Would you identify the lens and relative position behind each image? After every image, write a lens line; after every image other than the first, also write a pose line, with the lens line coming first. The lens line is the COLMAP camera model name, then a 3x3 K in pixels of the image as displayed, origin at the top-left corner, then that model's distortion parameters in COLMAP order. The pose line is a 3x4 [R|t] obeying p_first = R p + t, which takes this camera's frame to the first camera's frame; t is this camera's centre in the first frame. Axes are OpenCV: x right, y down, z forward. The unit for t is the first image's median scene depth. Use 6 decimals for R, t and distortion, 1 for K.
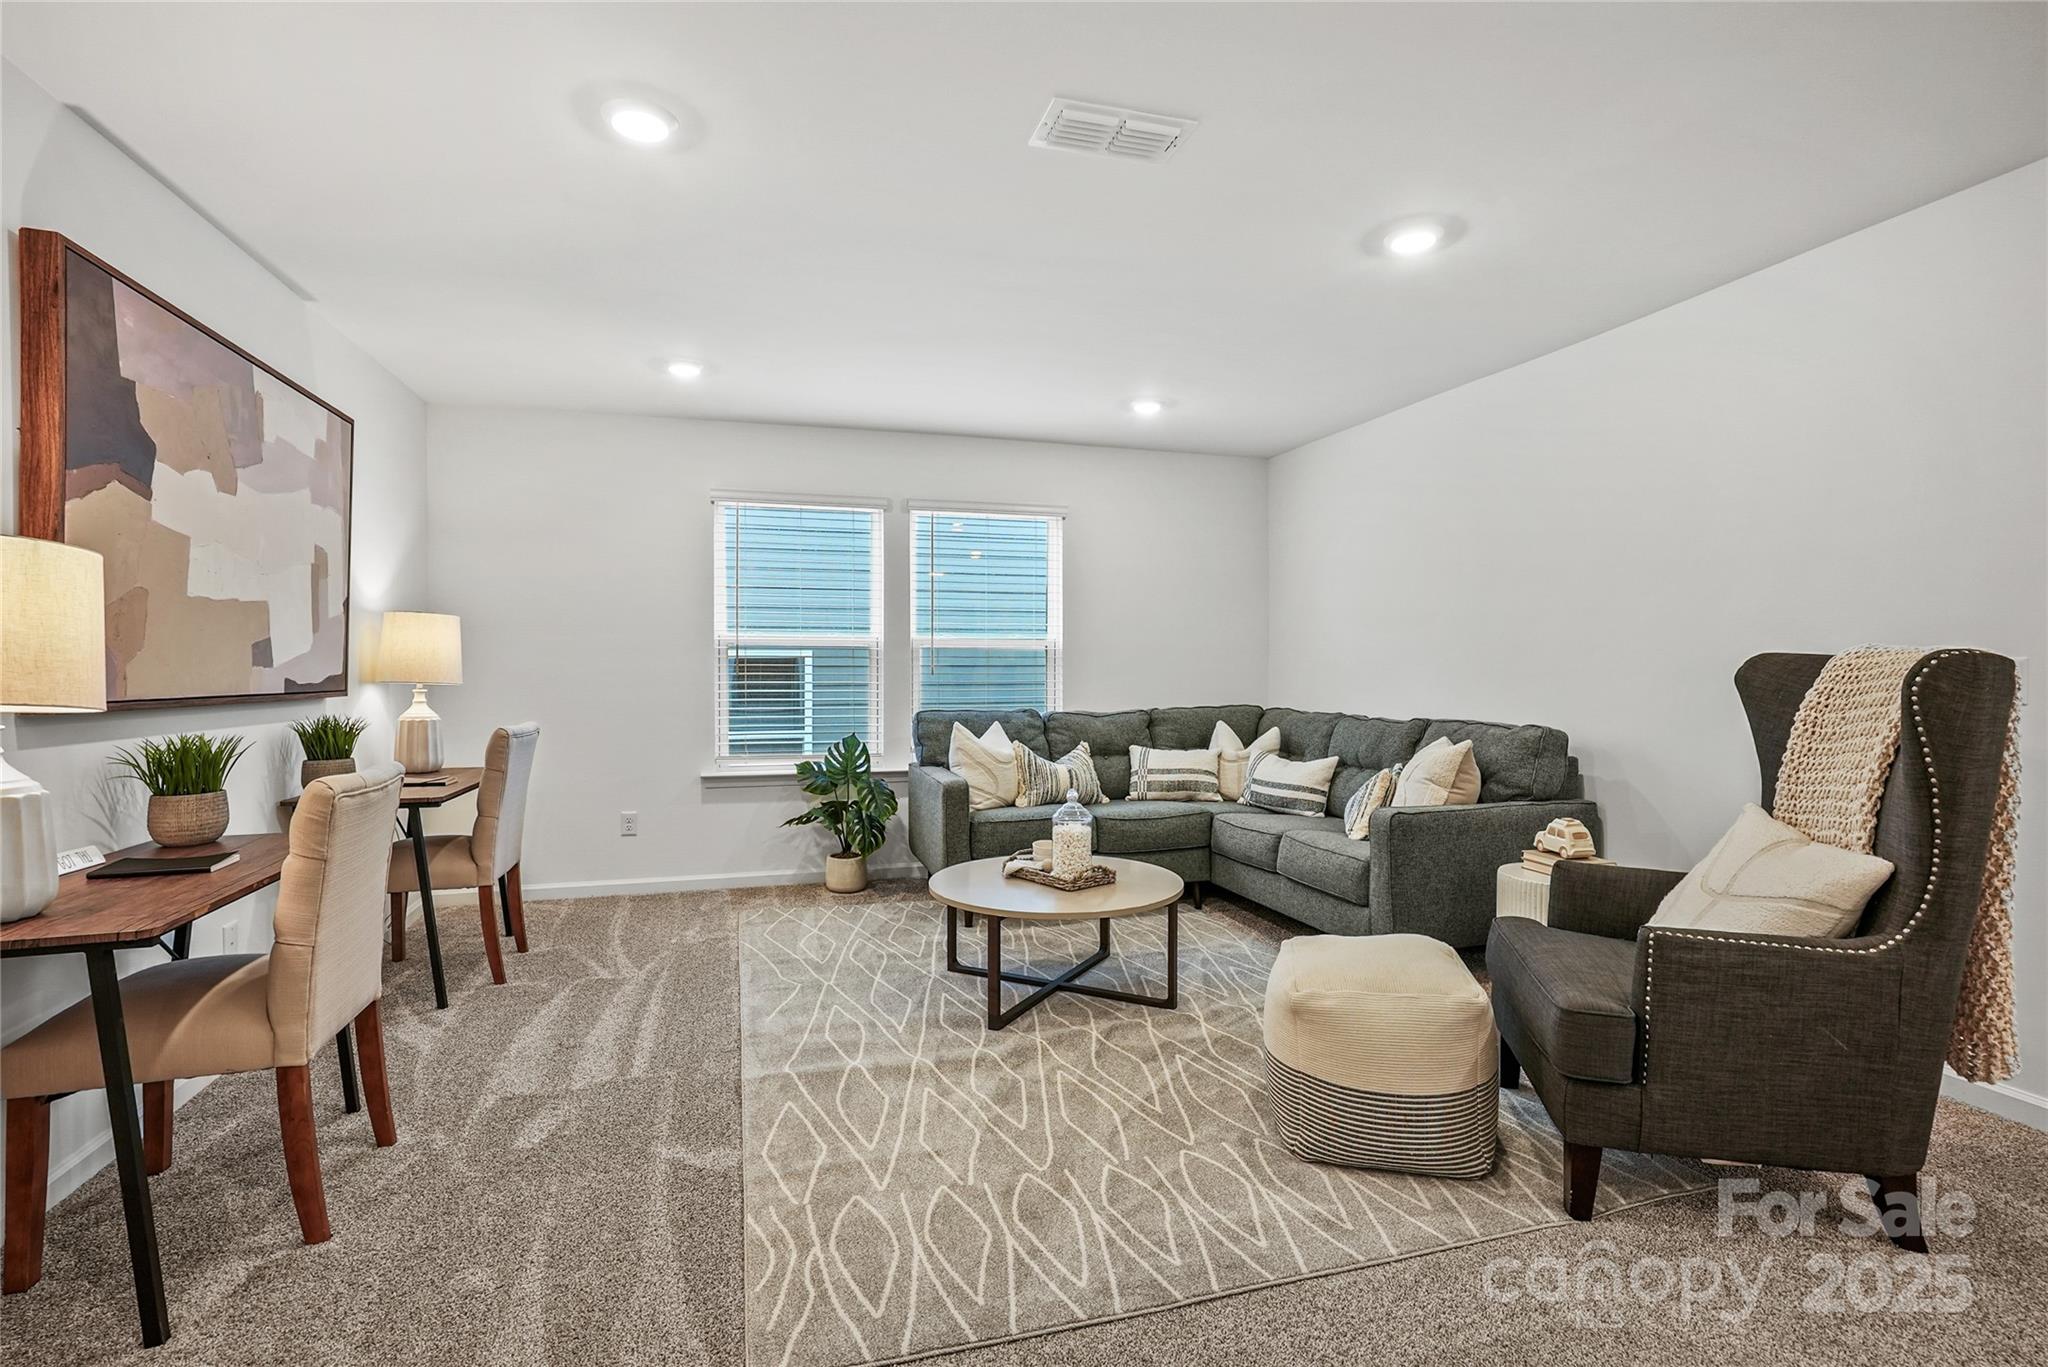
lens RADIAL K [[958.1, 0, 1018.7], [0, 958.1, 684.9], [0, 0, 1]] dist [-0.023054, 0.015735]
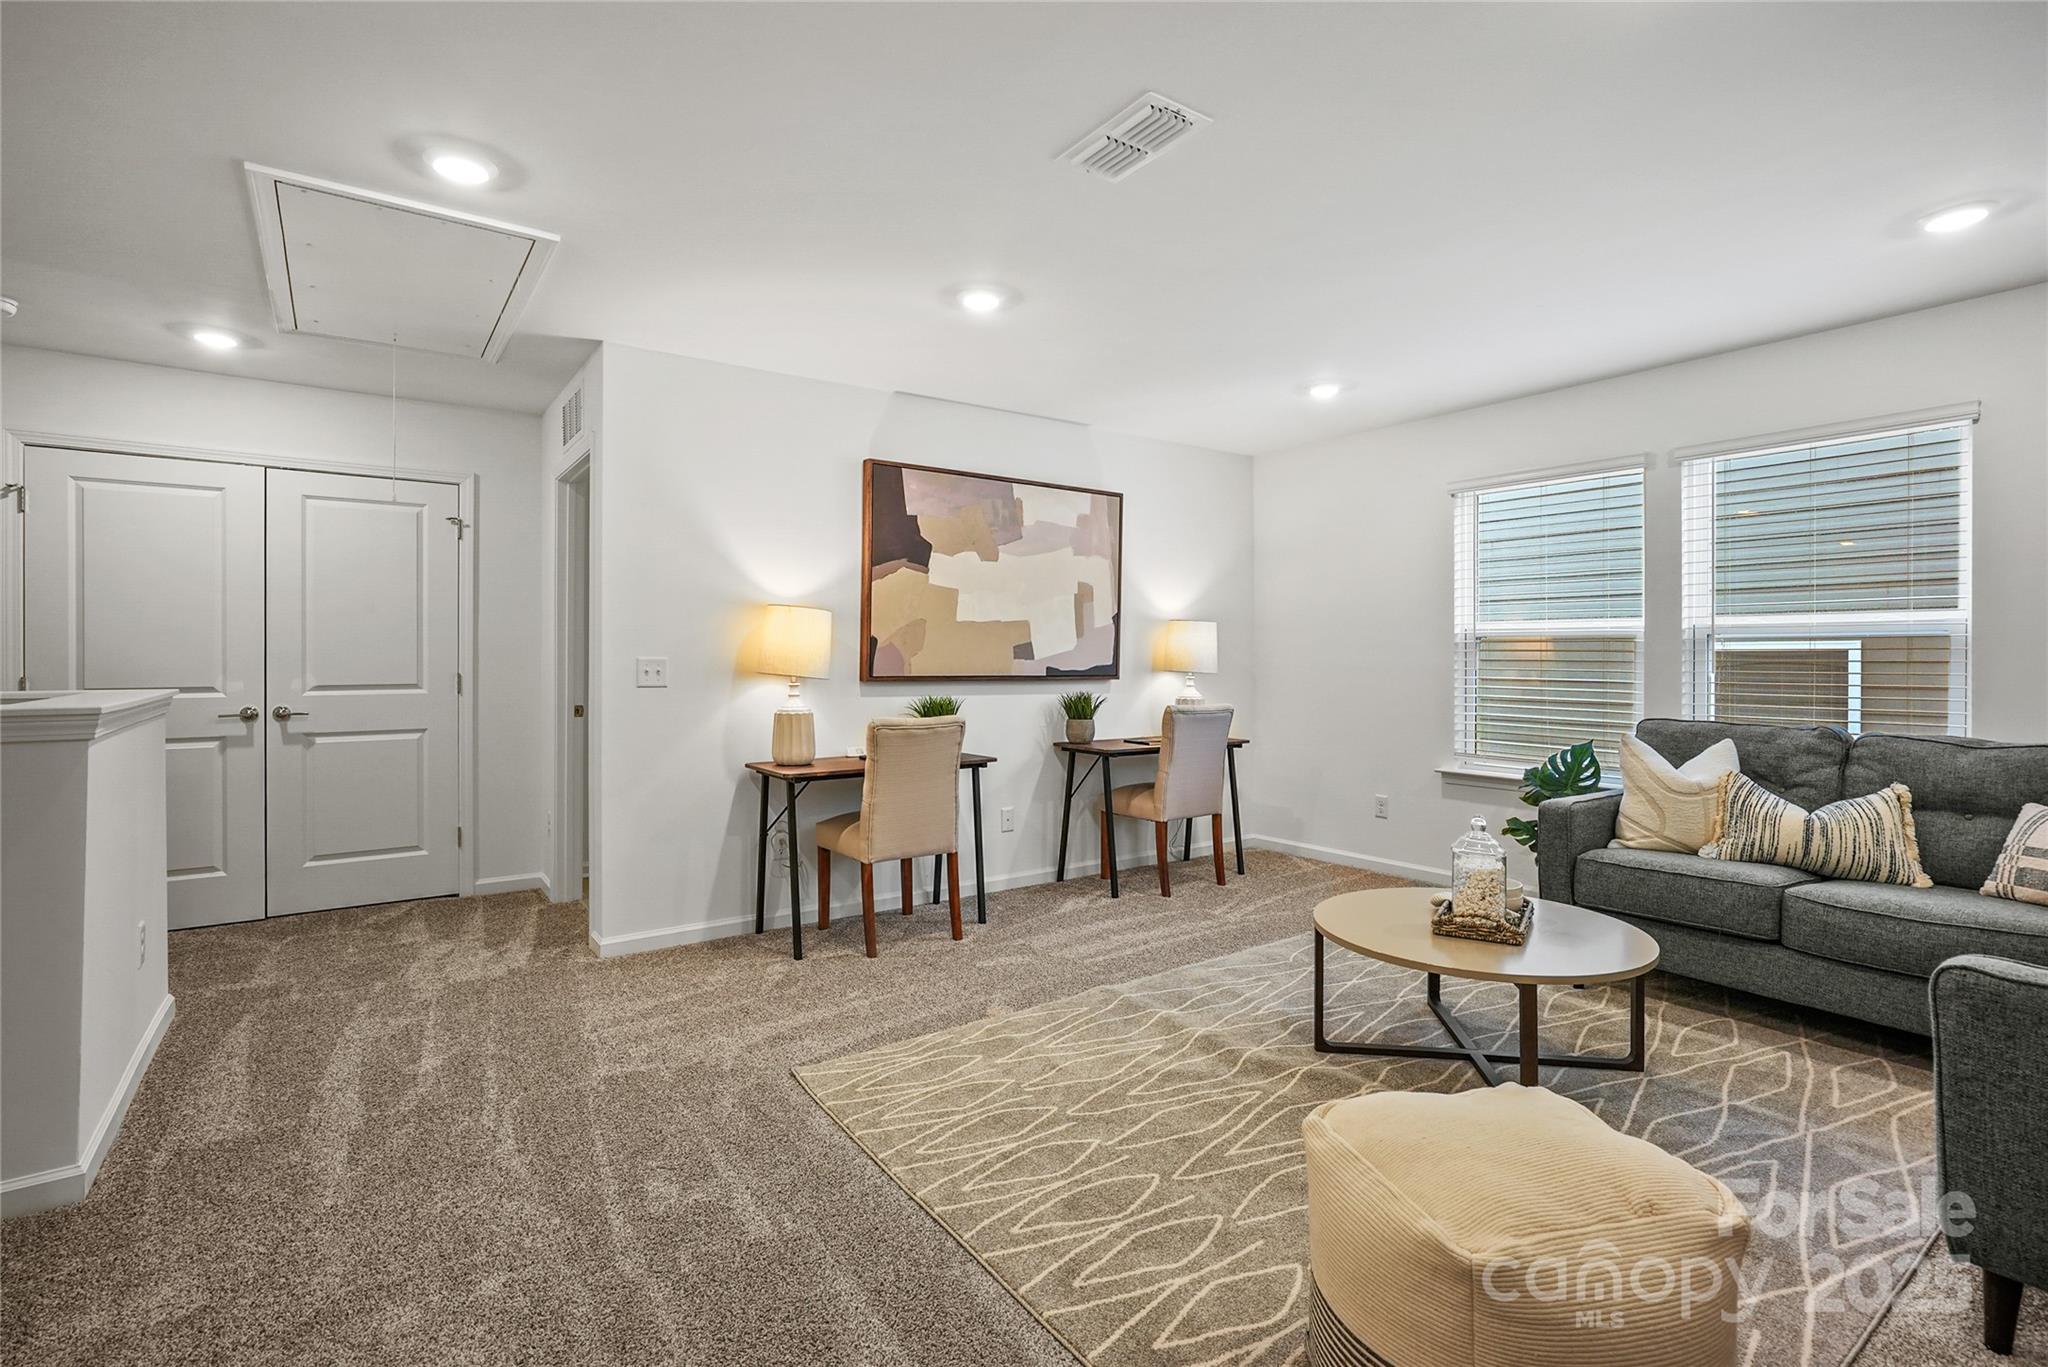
lens RADIAL K [[958.1, 0, 1021.5], [0, 958.1, 668.3], [0, 0, 1]] dist [-0.023054, 0.015735]
pose [[0.325181, 0.011403, -0.945583, 0.754465], [-0.021747, 0.999753, 0.004578, -0.010254], [0.945402, 0.019075, 0.325349, 0.413532]]
